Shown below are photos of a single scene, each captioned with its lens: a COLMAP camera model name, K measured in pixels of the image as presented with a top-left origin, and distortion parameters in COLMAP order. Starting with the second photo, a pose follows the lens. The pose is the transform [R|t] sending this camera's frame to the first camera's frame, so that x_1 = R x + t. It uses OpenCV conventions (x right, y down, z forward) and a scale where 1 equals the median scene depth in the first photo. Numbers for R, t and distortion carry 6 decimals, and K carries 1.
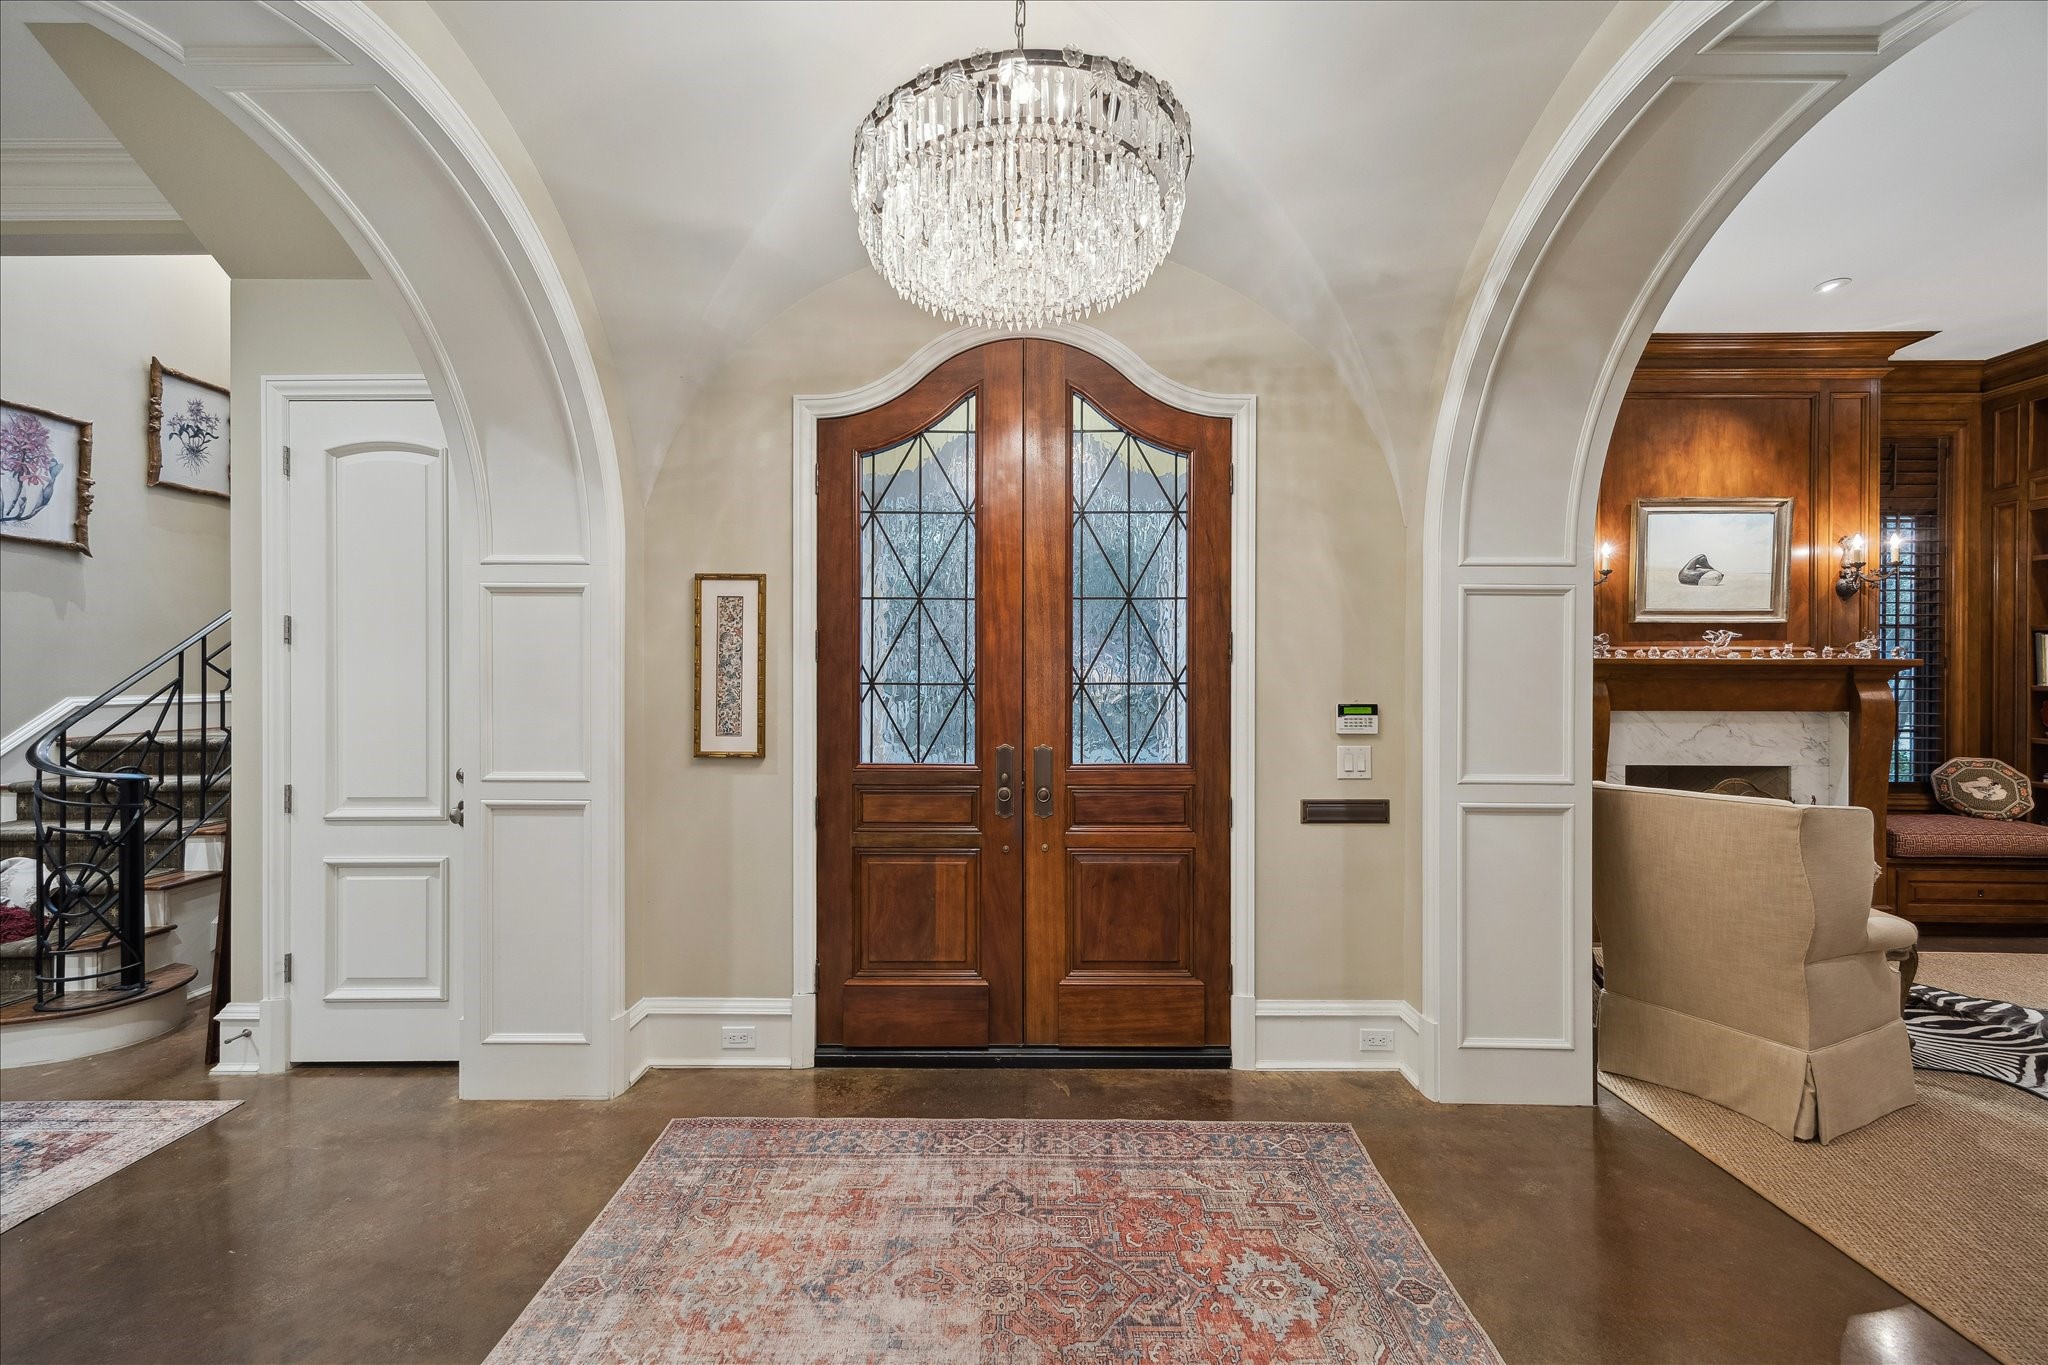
lens RADIAL K [[804.2, 0, 1028.3], [0, 804.2, 680.9], [0, 0, 1]] dist [0.000893, -0.000098]
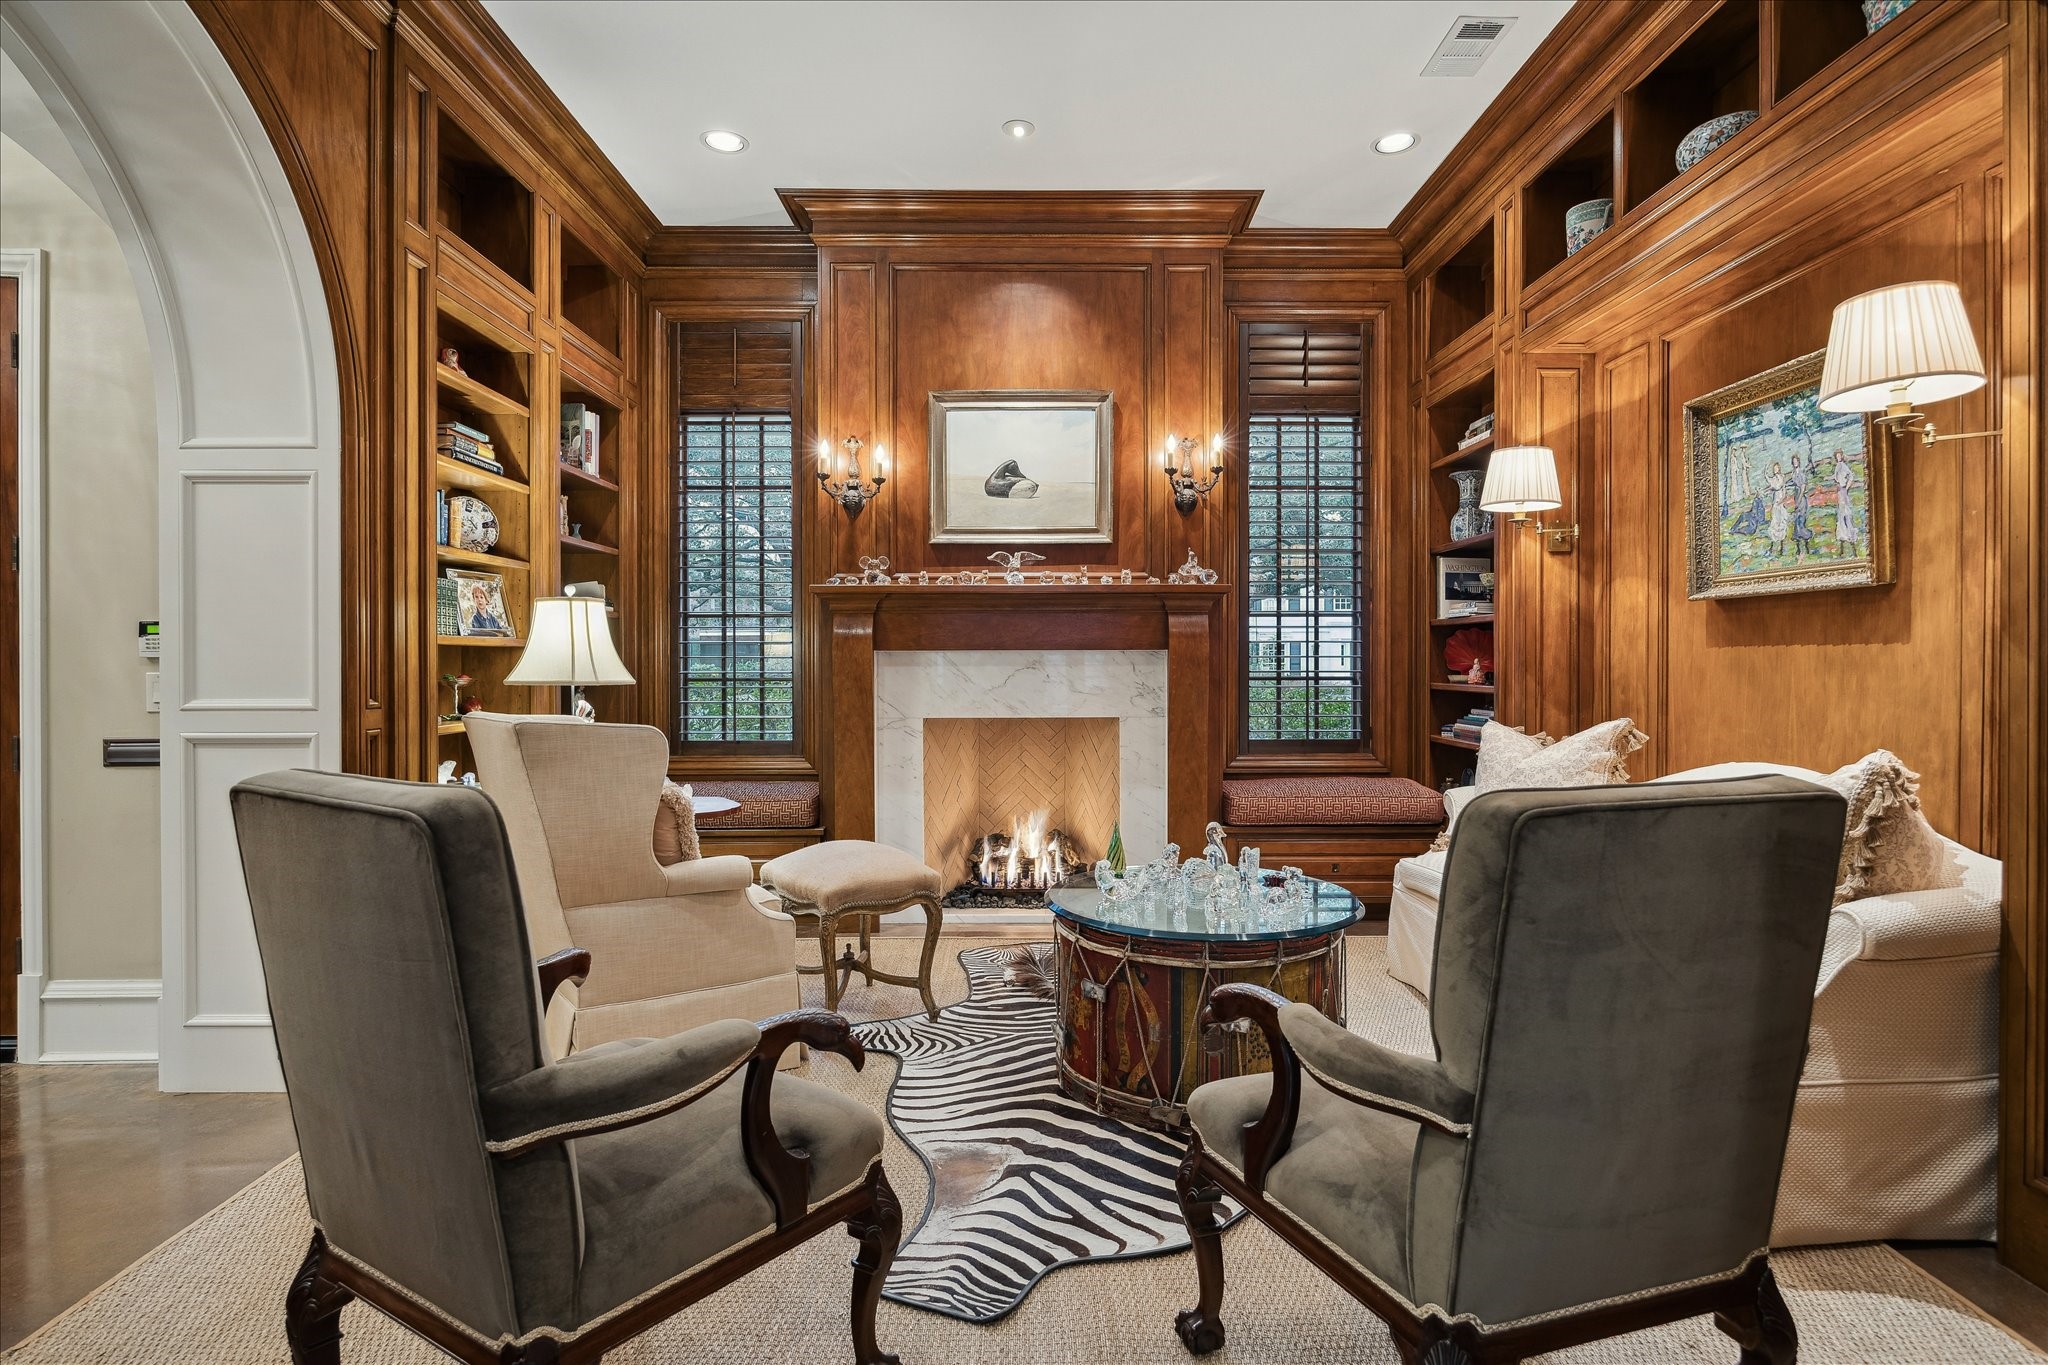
lens RADIAL K [[1043.0, 0, 1044.1], [0, 1043.0, 667.6], [0, 0, 1]] dist [-0.009037, -0.000253]
pose [[0.999325, -0.006405, 0.036180, 0.832261], [0.006308, 0.999976, 0.002788, 0.051652], [-0.036197, -0.002558, 0.999341, -0.063811]]
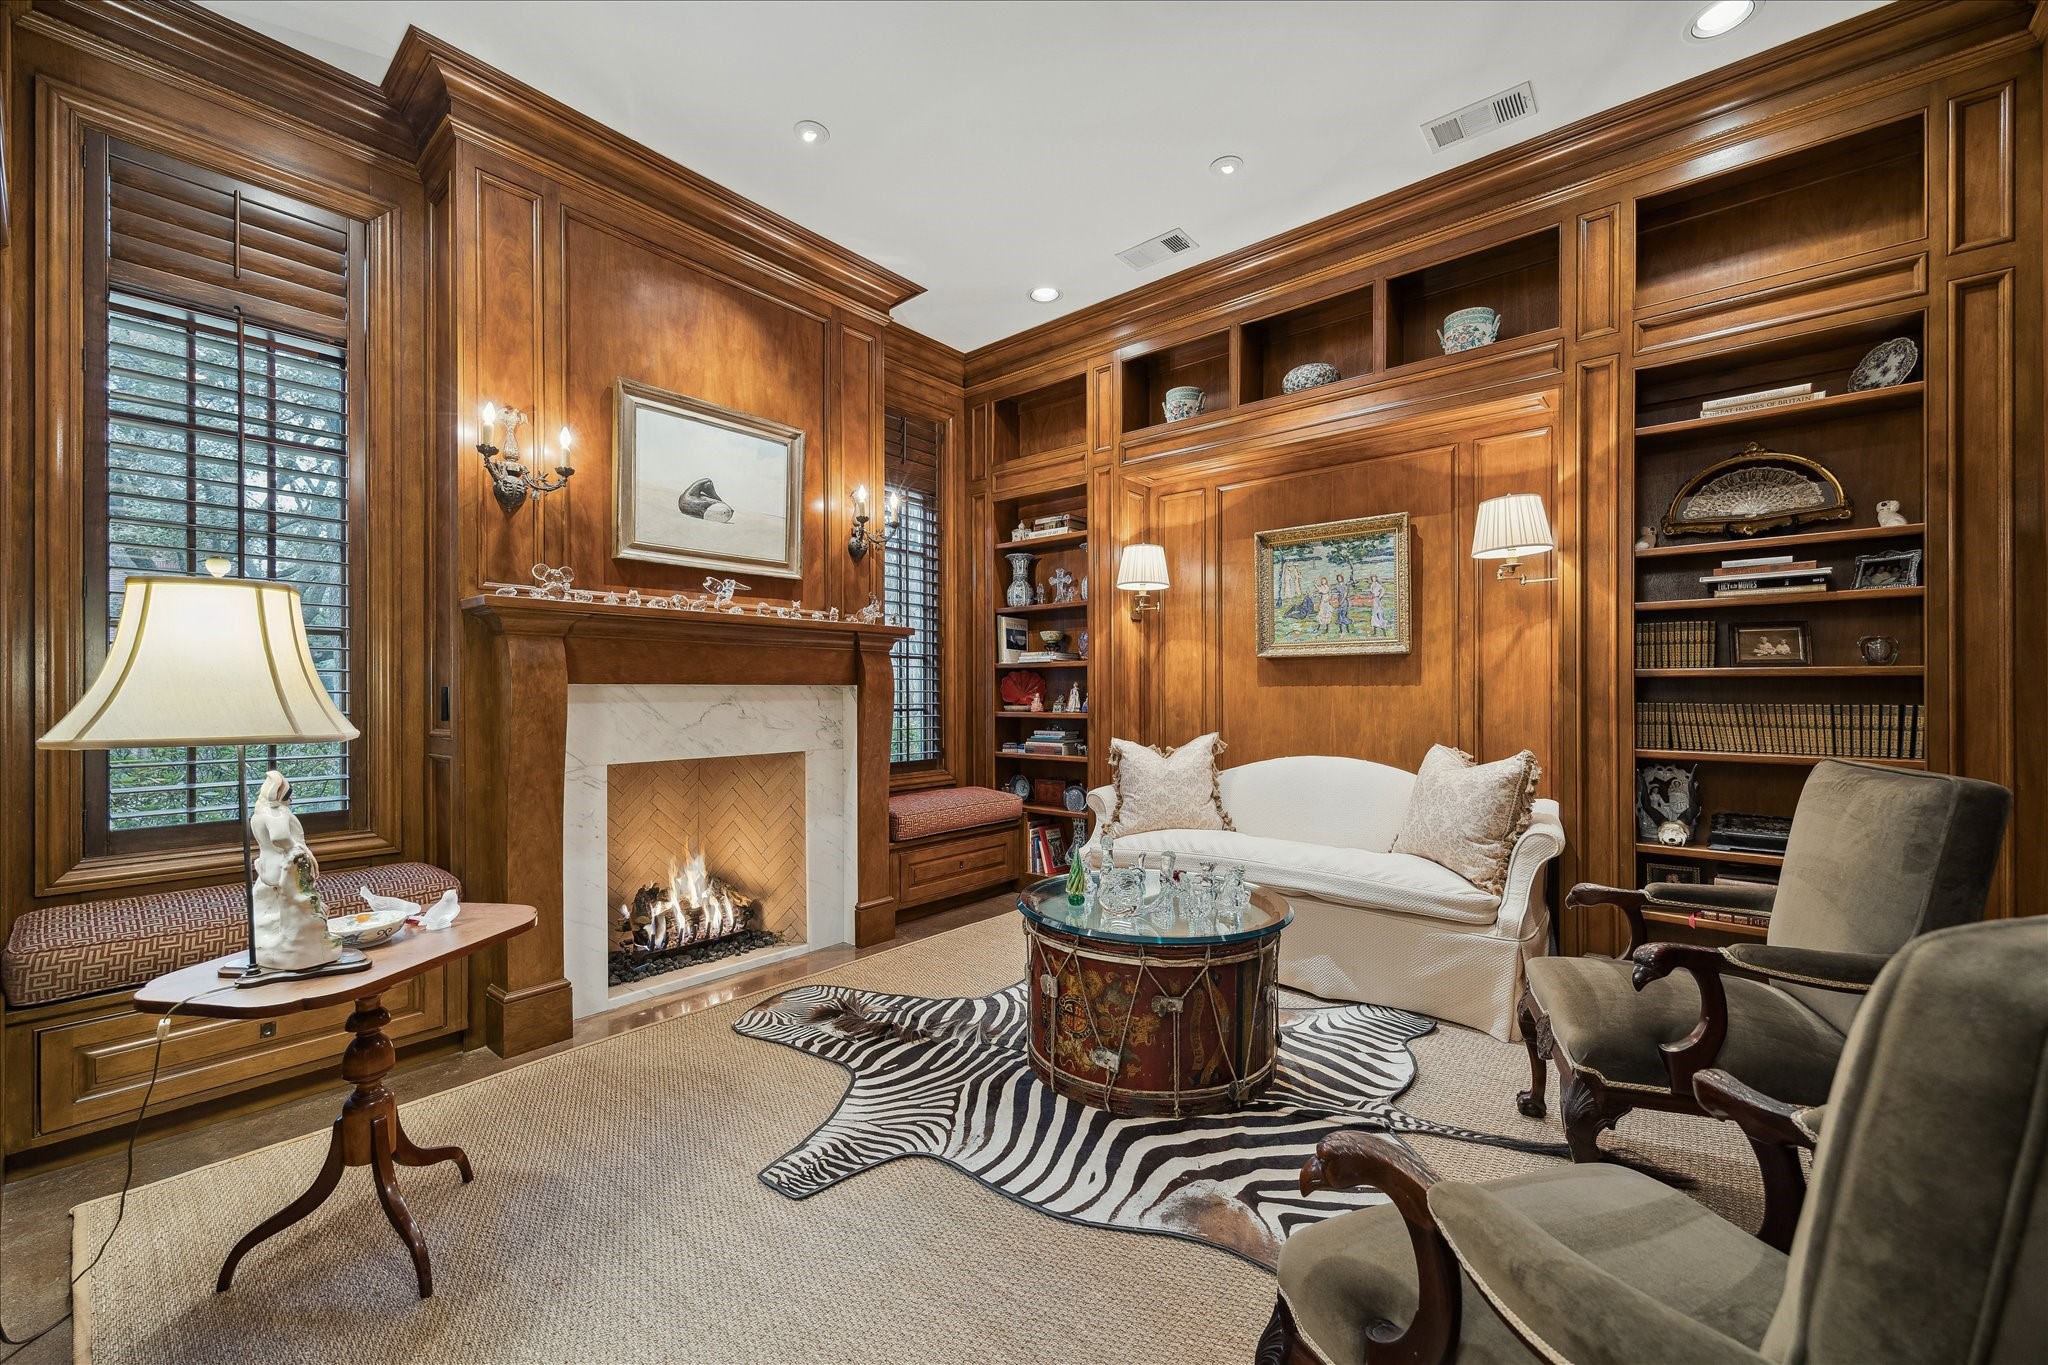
lens RADIAL K [[810.3, 0, 1017.4], [0, 810.3, 688.8], [0, 0, 1]] dist [0.013846, -0.000002]
pose [[0.633070, -0.001981, 0.774092, 0.430432], [0.007805, 0.999962, -0.003824, 0.045982], [-0.774055, 0.008462, 0.633062, 0.291656]]
